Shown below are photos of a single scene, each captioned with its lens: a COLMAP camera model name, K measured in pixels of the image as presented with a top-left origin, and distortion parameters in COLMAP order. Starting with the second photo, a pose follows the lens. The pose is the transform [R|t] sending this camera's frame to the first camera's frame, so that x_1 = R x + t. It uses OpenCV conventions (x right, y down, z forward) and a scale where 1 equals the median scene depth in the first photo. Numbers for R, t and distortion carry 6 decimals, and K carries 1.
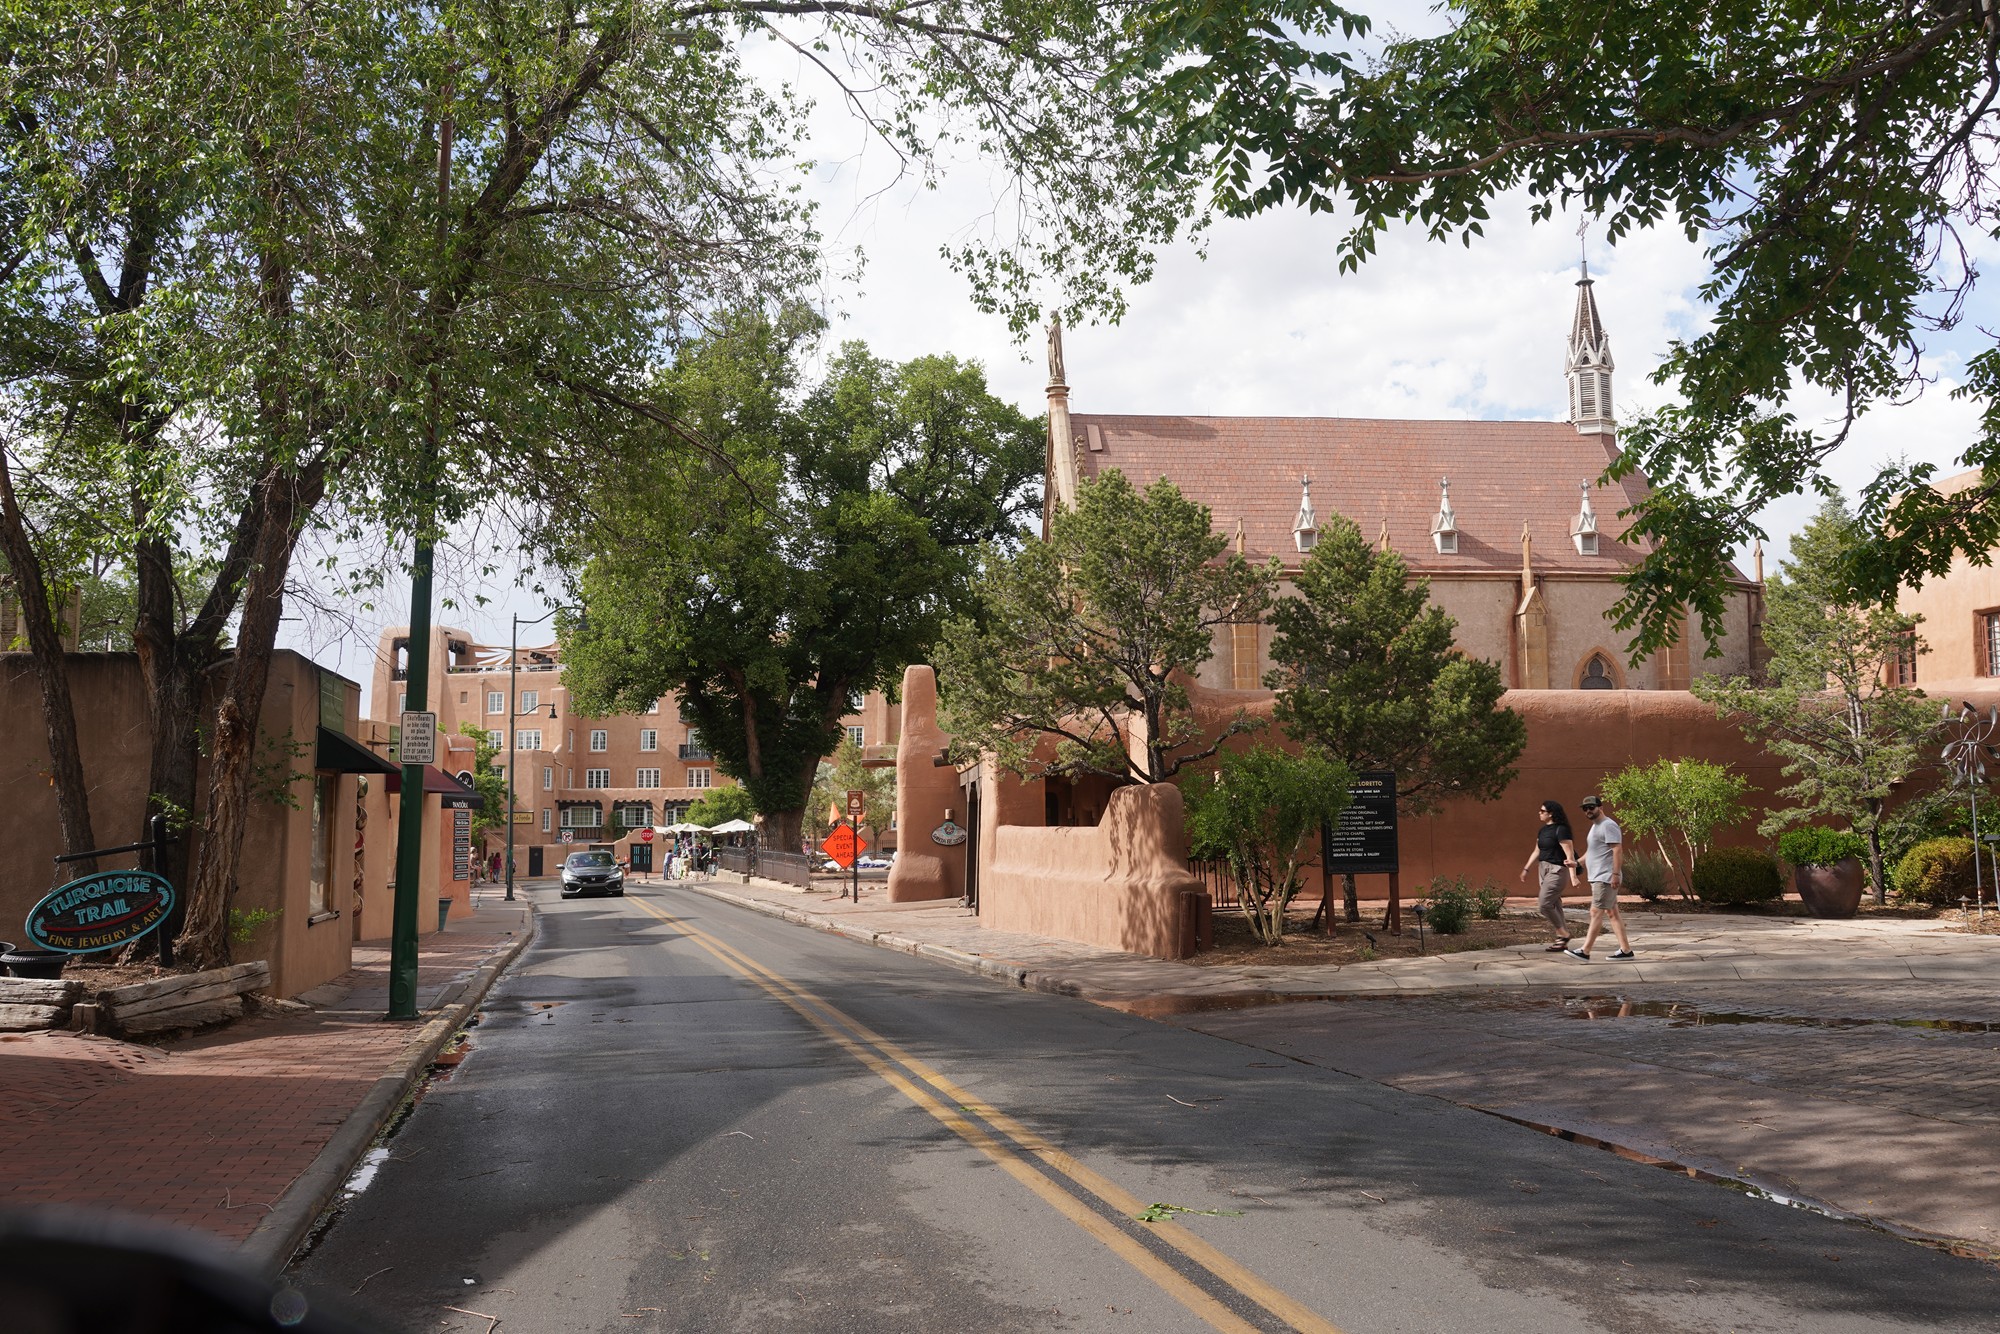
lens RADIAL K [[1617.6, 0, 1001.2], [0, 1617.6, 668.7], [0, 0, 1]] dist [-0.006167, -0.001143]
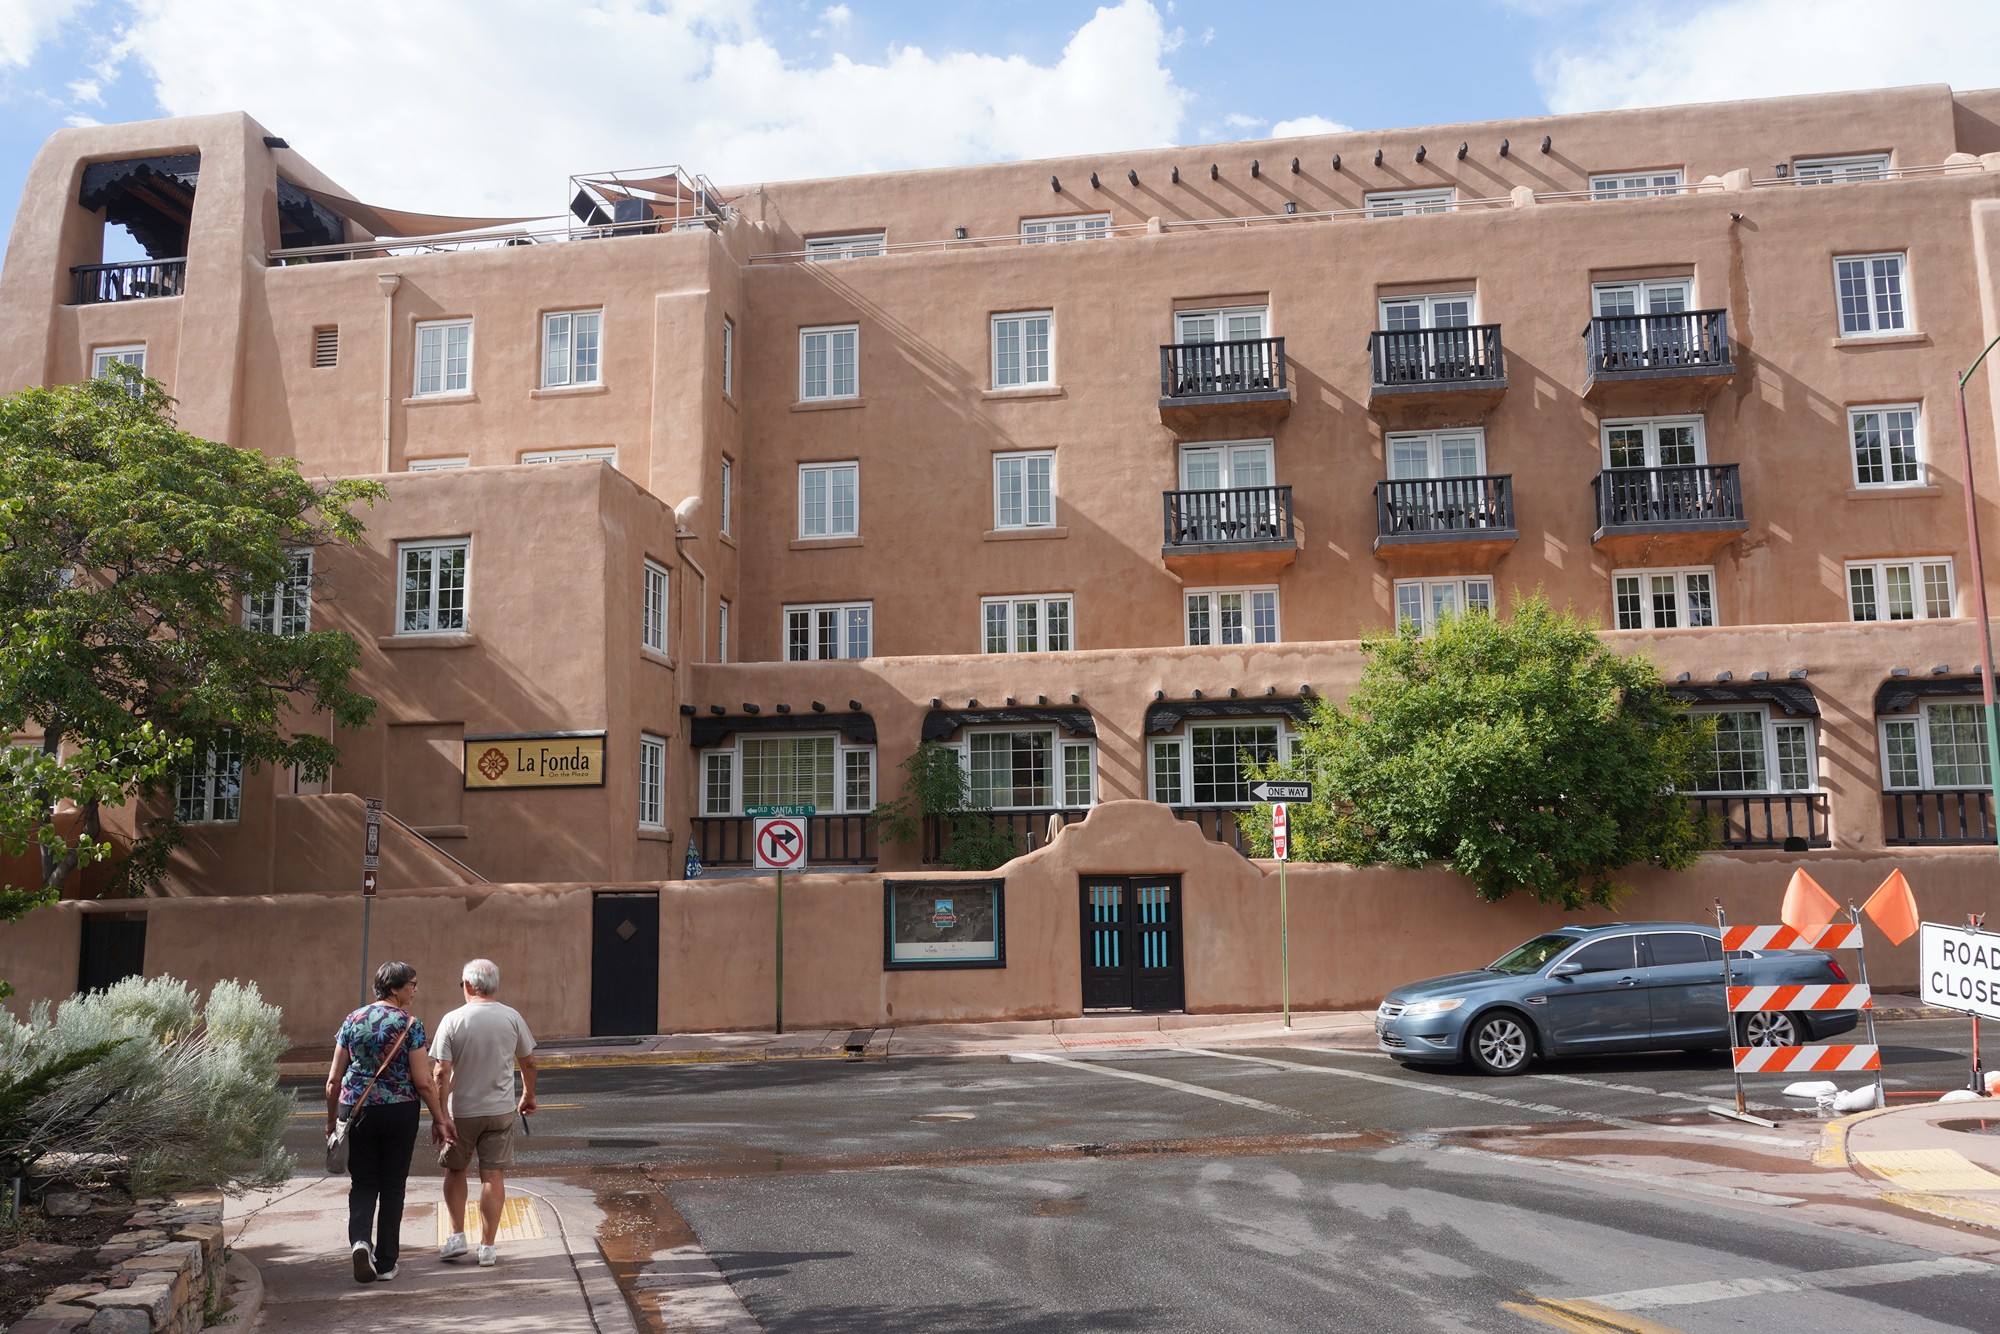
lens RADIAL K [[1617.6, 0, 999.2], [0, 1617.6, 666.6], [0, 0, 1]] dist [-0.006167, -0.001143]
pose [[0.999459, -0.001075, 0.032865, -0.236009], [0.002472, 0.999093, -0.042501, 0.085954], [-0.032789, 0.042559, 0.998556, 0.753016]]
